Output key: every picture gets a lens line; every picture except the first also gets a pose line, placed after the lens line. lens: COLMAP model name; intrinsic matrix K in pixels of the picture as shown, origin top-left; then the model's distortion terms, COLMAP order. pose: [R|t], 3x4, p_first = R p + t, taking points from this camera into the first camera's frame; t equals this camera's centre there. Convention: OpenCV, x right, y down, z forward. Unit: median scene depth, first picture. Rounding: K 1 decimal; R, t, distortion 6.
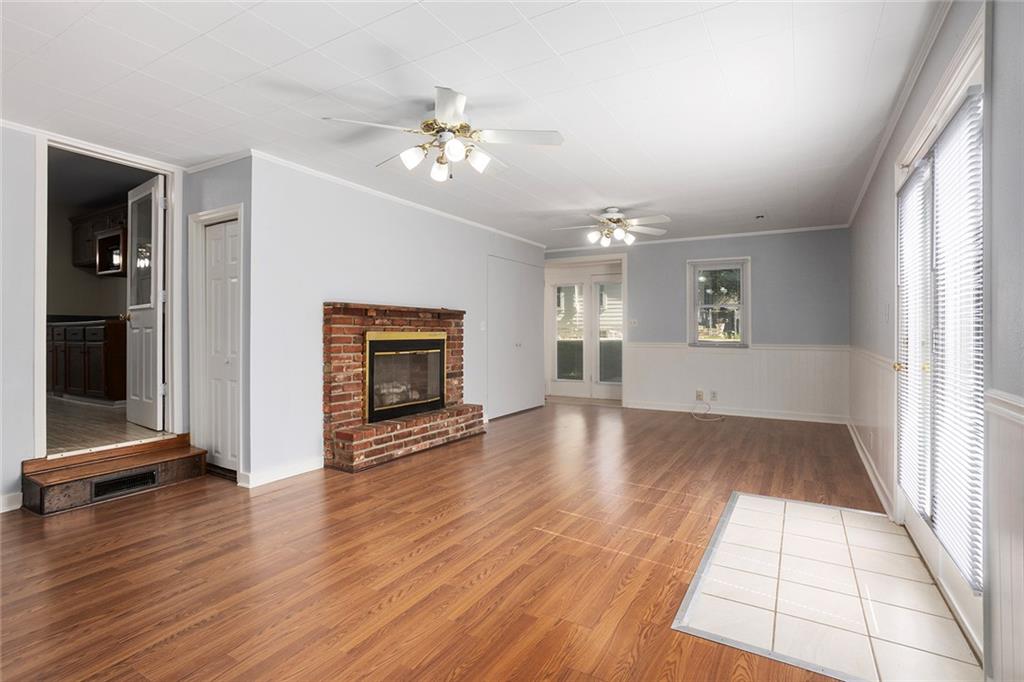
lens RADIAL K [[510.8, 0, 507.6], [0, 510.8, 328.9], [0, 0, 1]] dist [-0.080522, 0.057384]
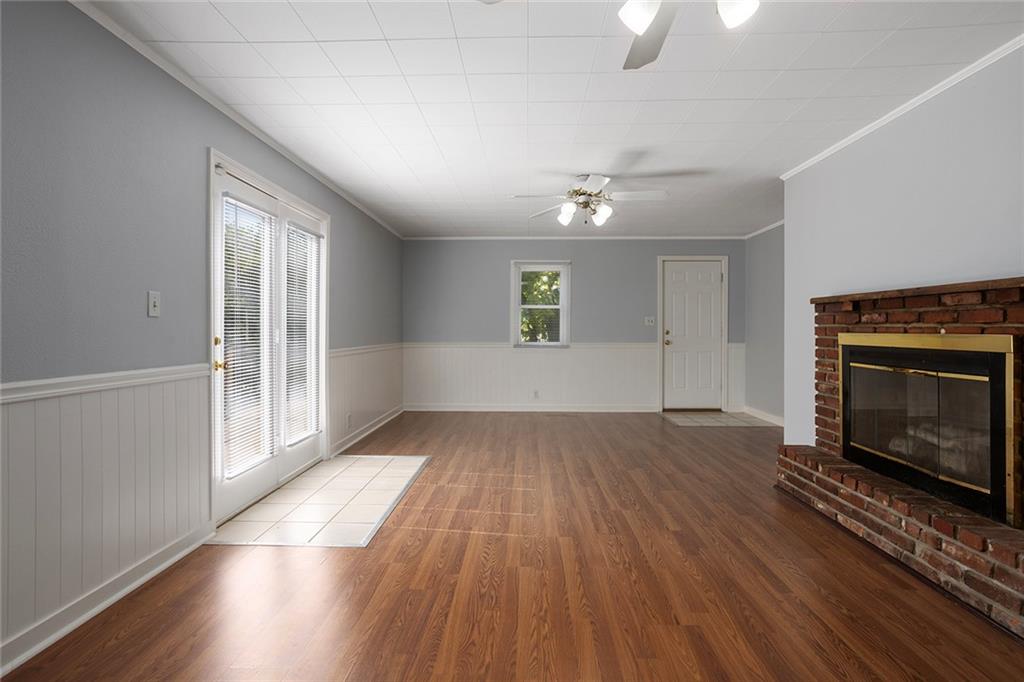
lens RADIAL K [[510.8, 0, 507.6], [0, 510.8, 328.9], [0, 0, 1]] dist [-0.080522, 0.057384]
pose [[-0.881330, -0.001266, -0.472500, 0.495858], [0.001040, 0.999989, -0.004620, 0.002773], [0.472500, -0.004563, -0.881319, 1.413877]]
